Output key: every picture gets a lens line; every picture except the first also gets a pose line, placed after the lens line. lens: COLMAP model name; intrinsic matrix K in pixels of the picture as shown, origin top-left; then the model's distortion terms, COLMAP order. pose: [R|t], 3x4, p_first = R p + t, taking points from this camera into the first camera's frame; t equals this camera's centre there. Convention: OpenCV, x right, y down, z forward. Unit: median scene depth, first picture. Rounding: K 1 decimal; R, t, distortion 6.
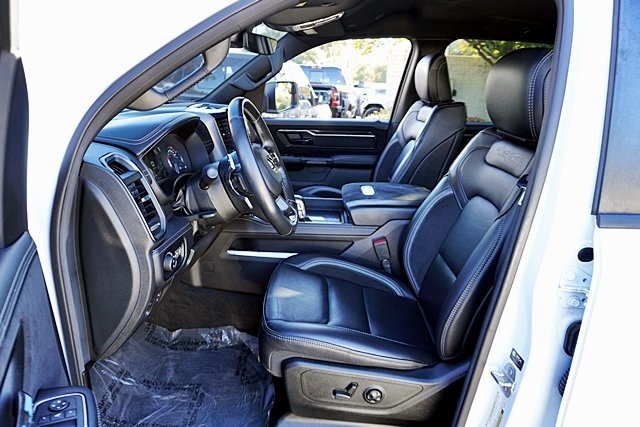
lens RADIAL K [[430.9, 0, 318.7], [0, 430.9, 216.7], [0, 0, 1]] dist [-0.026782, 0.009060]
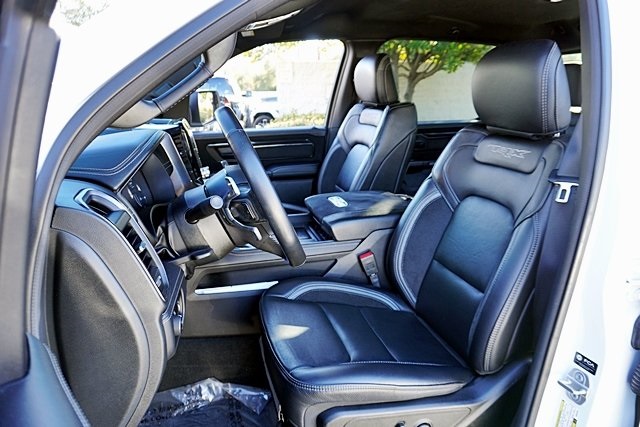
lens RADIAL K [[430.9, 0, 320.1], [0, 430.9, 219.0], [0, 0, 1]] dist [-0.026782, 0.009060]
pose [[0.961728, -0.114674, 0.248854, -0.183310], [0.118152, 0.992995, 0.000969, -0.034183], [-0.247222, 0.028471, 0.968540, 0.132064]]
